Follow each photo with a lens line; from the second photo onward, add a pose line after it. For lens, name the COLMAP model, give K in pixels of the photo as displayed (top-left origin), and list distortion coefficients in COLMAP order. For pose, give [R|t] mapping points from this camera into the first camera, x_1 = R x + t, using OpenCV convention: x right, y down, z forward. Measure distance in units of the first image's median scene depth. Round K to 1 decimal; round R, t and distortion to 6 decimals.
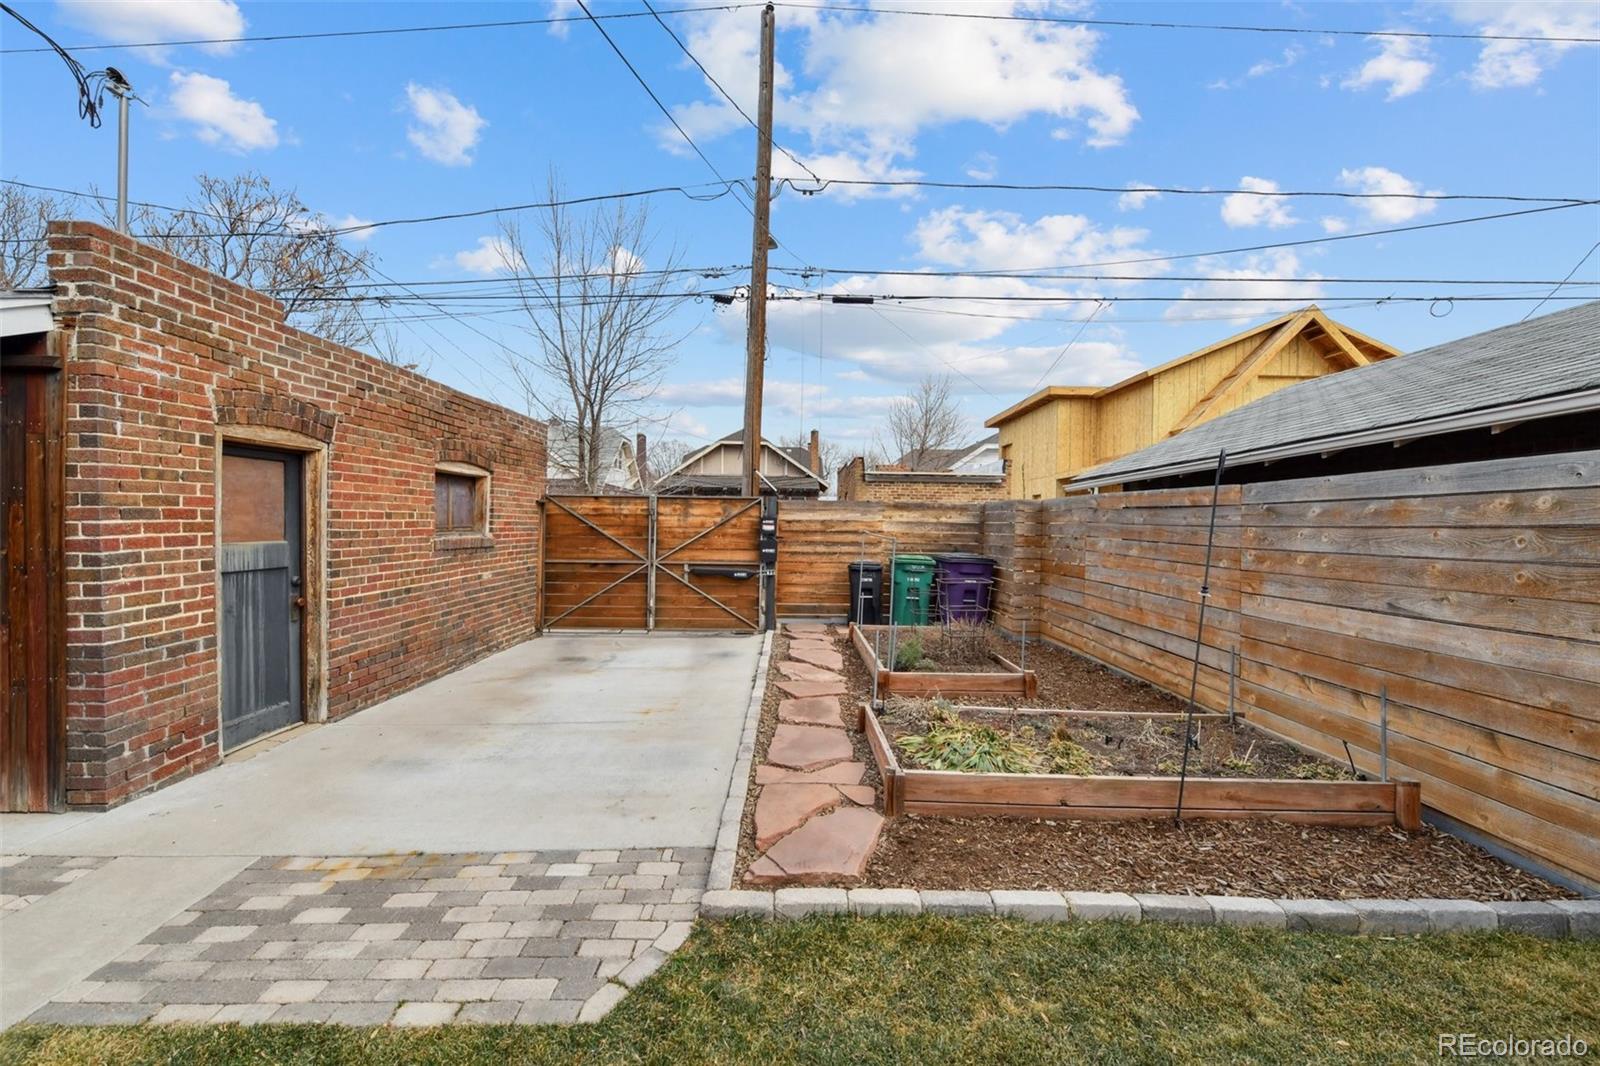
lens RADIAL K [[630.5, 0, 795.1], [0, 630.5, 527.7], [0, 0, 1]] dist [0.010545, -0.005988]
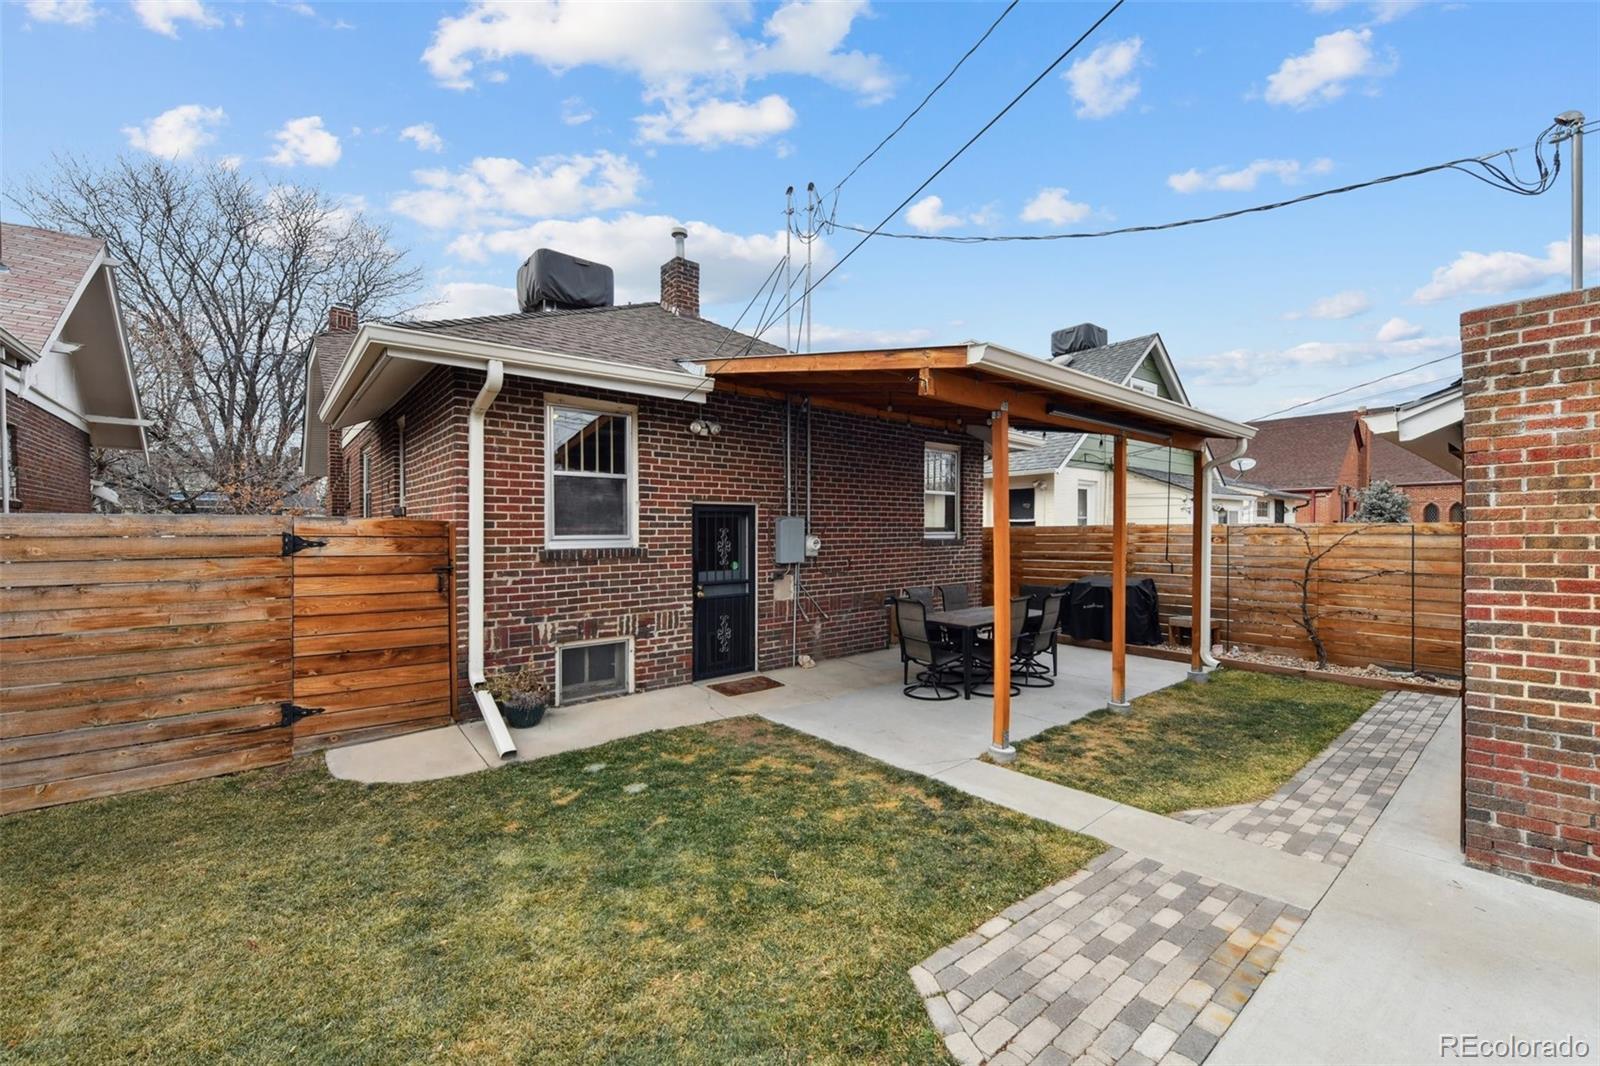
lens RADIAL K [[630.5, 0, 817.1], [0, 630.5, 548.8], [0, 0, 1]] dist [0.010545, -0.005988]
pose [[-0.775091, 0.003357, -0.631841, 0.380765], [-0.009447, 0.999813, 0.016902, -0.080813], [0.631779, 0.019069, -0.774914, 1.041117]]
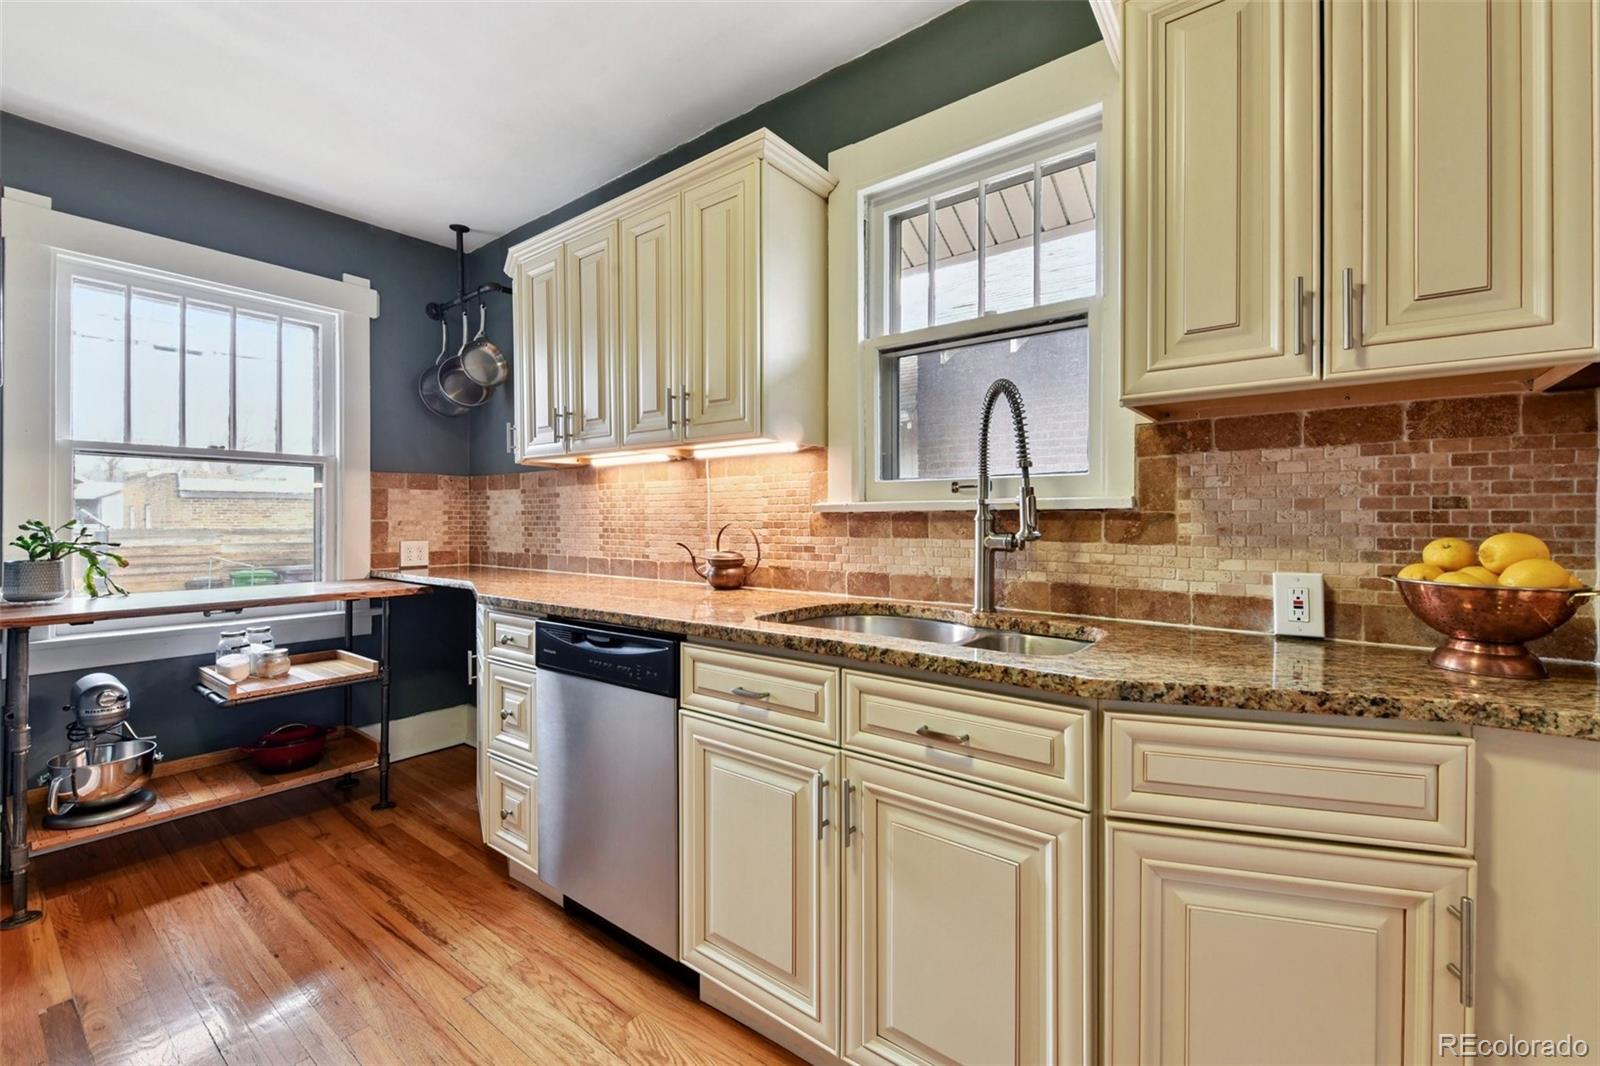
lens RADIAL K [[667.8, 0, 806.1], [0, 667.8, 521.0], [0, 0, 1]] dist [0.017678, -0.007456]
pose [[0.617552, -0.018061, 0.786323, -0.539662], [0.014137, 0.999830, 0.011863, -0.157796], [-0.786403, 0.003790, 0.617702, -2.023049]]
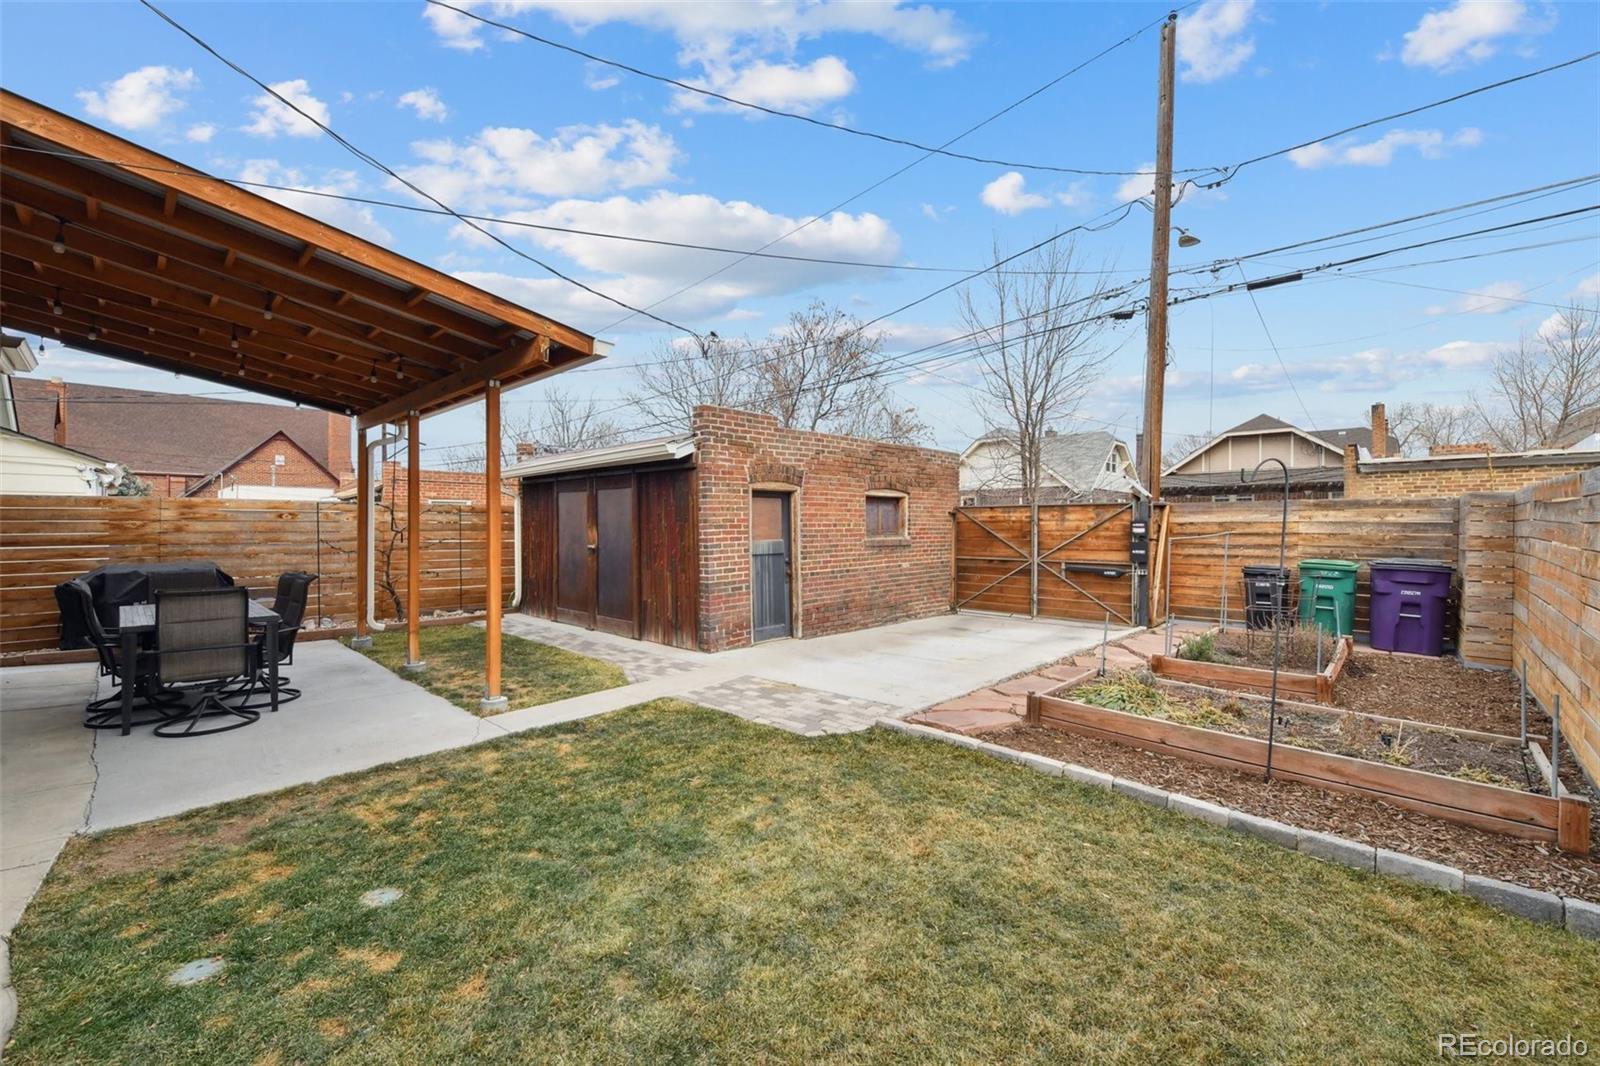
lens RADIAL K [[630.5, 0, 819.6], [0, 630.5, 535.4], [0, 0, 1]] dist [0.010545, -0.005988]
pose [[0.726896, -0.003963, -0.686736, 0.752832], [0.006994, 0.999974, 0.001632, 0.007764], [0.686711, -0.005989, 0.726905, -0.389393]]
